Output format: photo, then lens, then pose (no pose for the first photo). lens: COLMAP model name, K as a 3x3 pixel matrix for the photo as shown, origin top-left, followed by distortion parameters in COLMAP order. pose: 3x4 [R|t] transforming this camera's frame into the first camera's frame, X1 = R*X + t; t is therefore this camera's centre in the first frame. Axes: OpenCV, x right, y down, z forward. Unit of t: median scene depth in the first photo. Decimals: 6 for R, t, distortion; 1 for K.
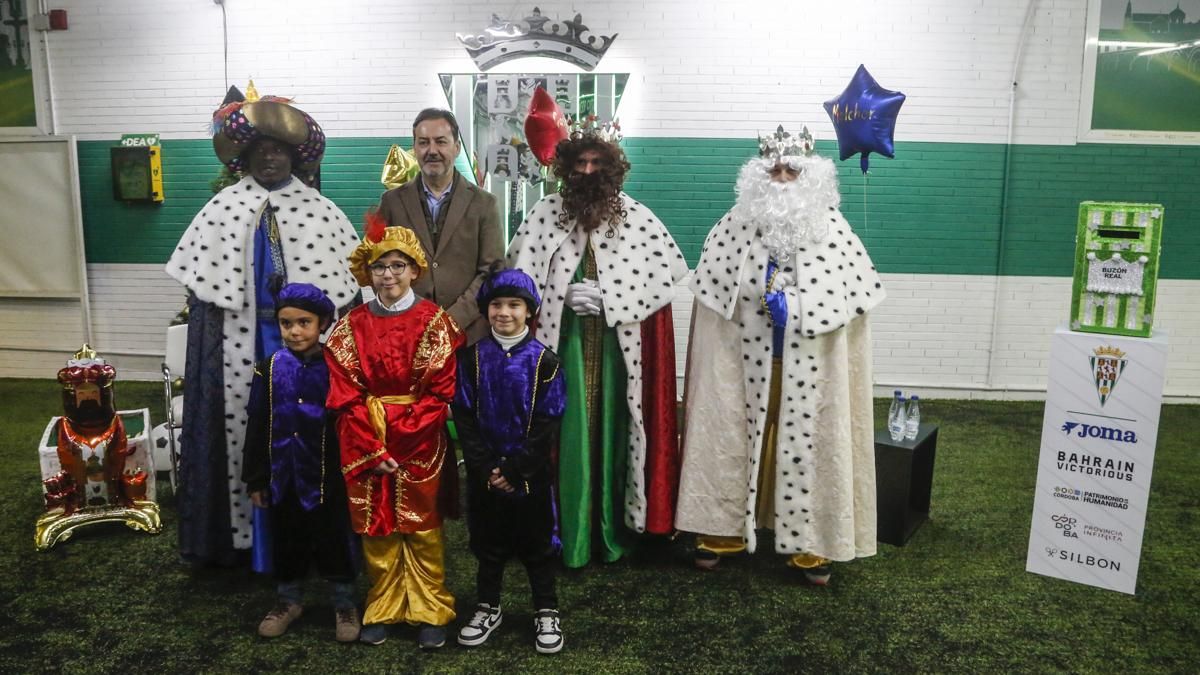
lens RADIAL K [[909.4, 0, 611.6], [0, 909.4, 344.8], [0, 0, 1]] dist [-0.067040, 0.018054]
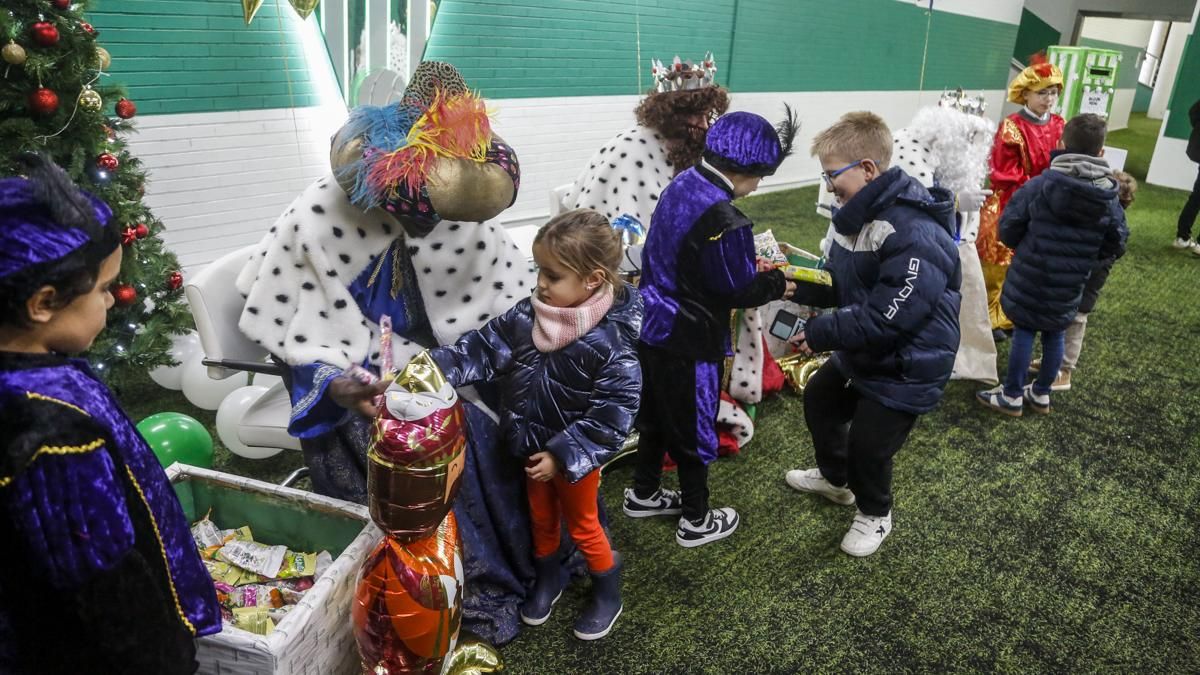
lens RADIAL K [[852.5, 0, 623.9], [0, 852.5, 289.3], [0, 0, 1]] dist [-0.112614, 0.070503]
pose [[0.617612, -0.209156, 0.758162, -0.794556], [0.079096, 0.975621, 0.204714, -0.099327], [-0.782496, -0.066466, 0.619098, 0.652922]]
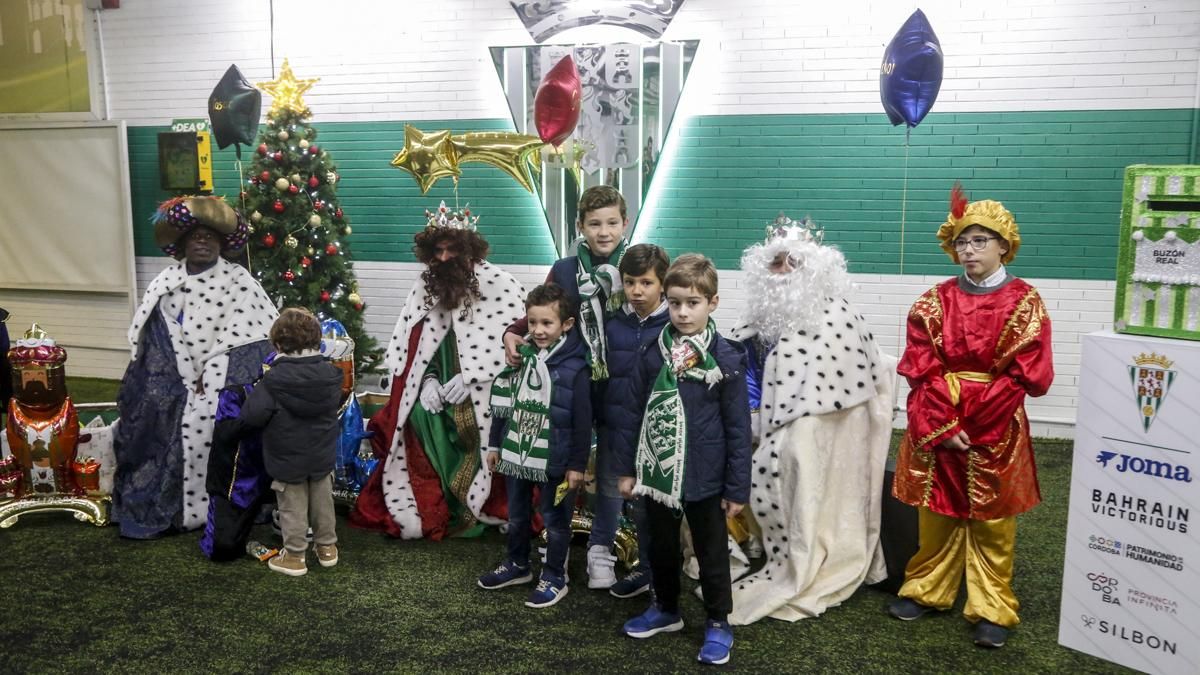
lens RADIAL K [[1075.2, 0, 606.0], [0, 1075.2, 360.2], [0, 0, 1]] dist [0.020144, 0.000334]
pose [[0.972952, 0.030722, -0.228954, 0.271268], [-0.035436, 0.999236, -0.016504, 0.034338], [0.228272, 0.024171, 0.973297, -0.005159]]
